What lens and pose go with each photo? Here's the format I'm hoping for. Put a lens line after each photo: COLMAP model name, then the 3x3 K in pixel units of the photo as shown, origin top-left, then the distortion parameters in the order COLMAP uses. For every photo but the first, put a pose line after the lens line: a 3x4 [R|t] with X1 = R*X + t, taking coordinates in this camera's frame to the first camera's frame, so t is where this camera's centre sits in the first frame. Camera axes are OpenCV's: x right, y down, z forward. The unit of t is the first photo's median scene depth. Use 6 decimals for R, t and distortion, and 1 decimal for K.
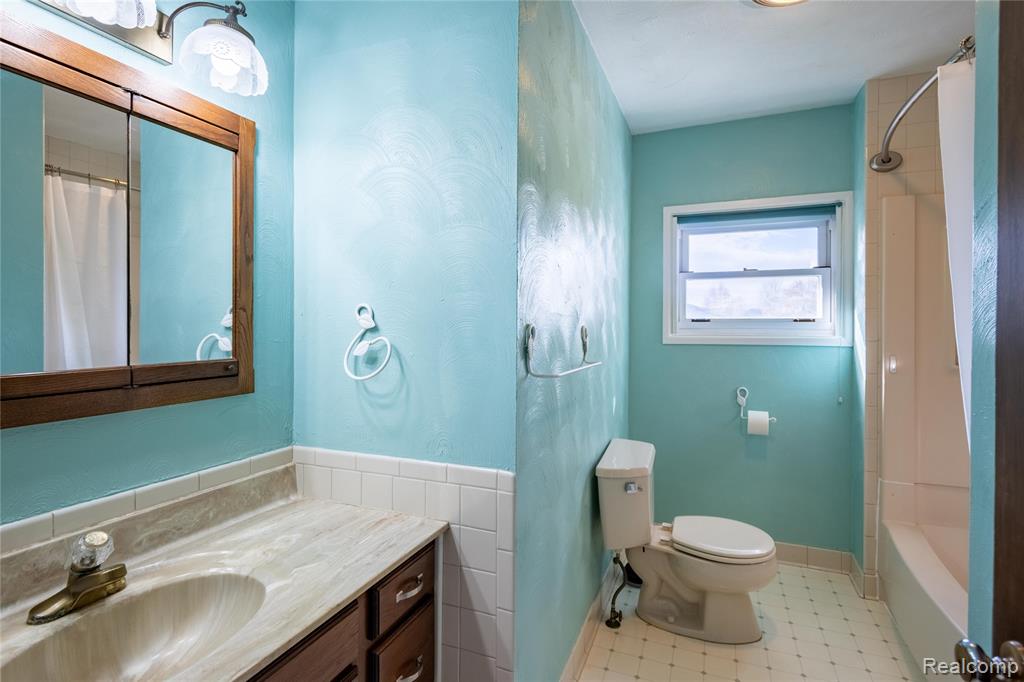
lens RADIAL K [[505.4, 0, 517.5], [0, 505.4, 326.6], [0, 0, 1]] dist [0.002669, 0.000338]
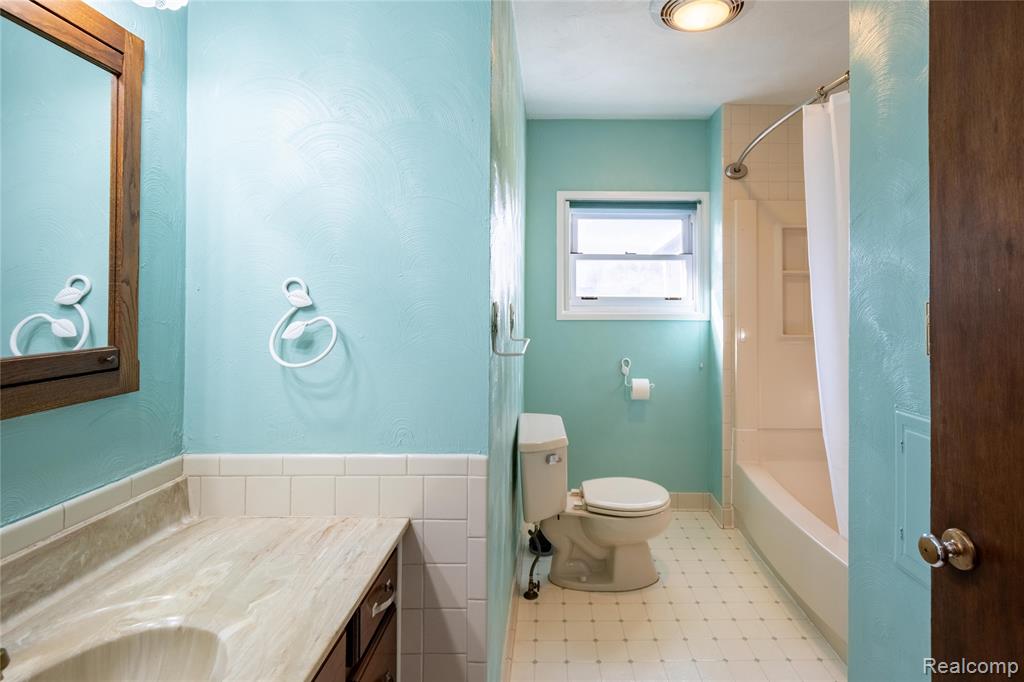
lens RADIAL K [[516.8, 0, 512.4], [0, 516.8, 296.5], [0, 0, 1]] dist [0.002619, -0.001675]
pose [[0.923026, 0.005763, 0.384694, -0.298967], [-0.001546, 0.999935, -0.011273, -0.004385], [-0.384734, 0.009810, 0.922975, 0.054116]]
